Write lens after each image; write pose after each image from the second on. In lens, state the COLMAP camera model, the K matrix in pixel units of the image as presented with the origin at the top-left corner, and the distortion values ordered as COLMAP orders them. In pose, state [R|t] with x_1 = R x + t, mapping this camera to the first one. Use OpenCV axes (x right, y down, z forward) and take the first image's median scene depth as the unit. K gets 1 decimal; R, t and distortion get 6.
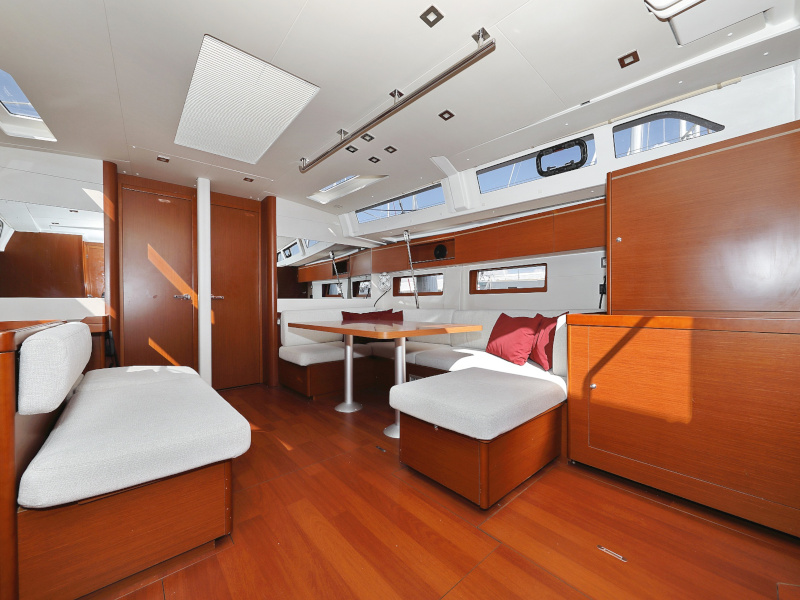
lens RADIAL K [[312.2, 0, 400.0], [0, 312.2, 300.0], [0, 0, 1]] dist [0.001189, 0.000096]
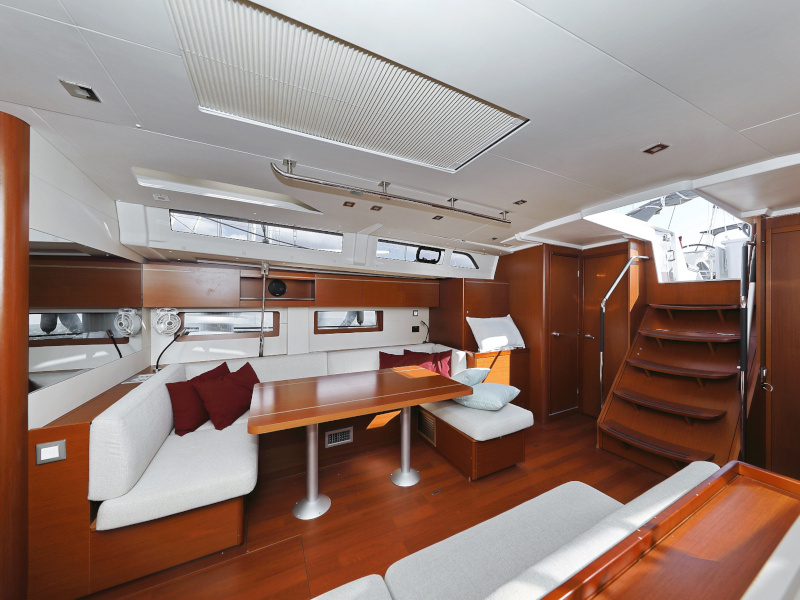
lens RADIAL K [[290.6, 0, 417.2], [0, 290.6, 301.8], [0, 0, 1]] dist [-0.000791, -0.000039]
pose [[0.221592, 0.015535, 0.975016, -0.636480], [-0.012435, 0.999837, -0.013105, -0.117796], [-0.975060, -0.009221, 0.221749, 0.460979]]
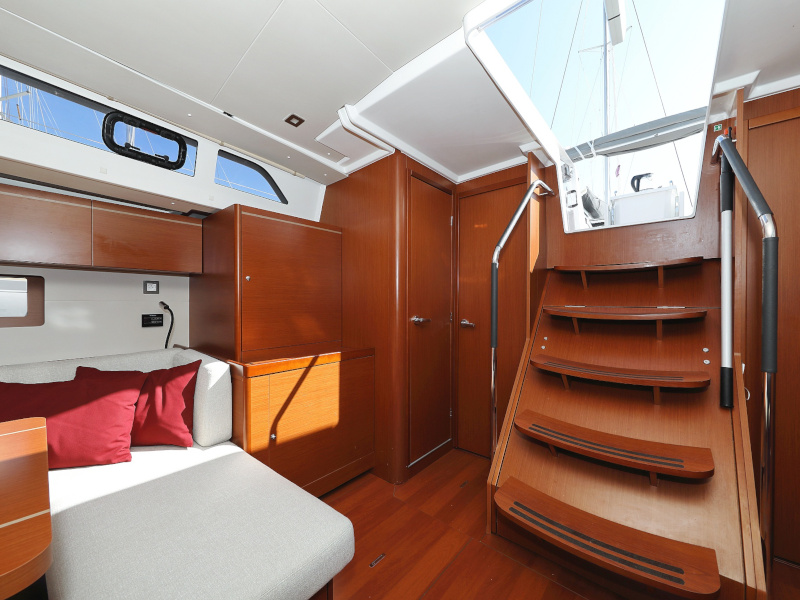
lens RADIAL K [[319.6, 0, 400.0], [0, 319.6, 300.0], [0, 0, 1]] dist [-0.002134, -0.000232]
pose [[-0.142829, 0.013143, 0.989660, -0.179554], [-0.006506, 0.999878, -0.014217, -0.056772], [-0.989726, -0.008470, -0.142726, 0.342574]]
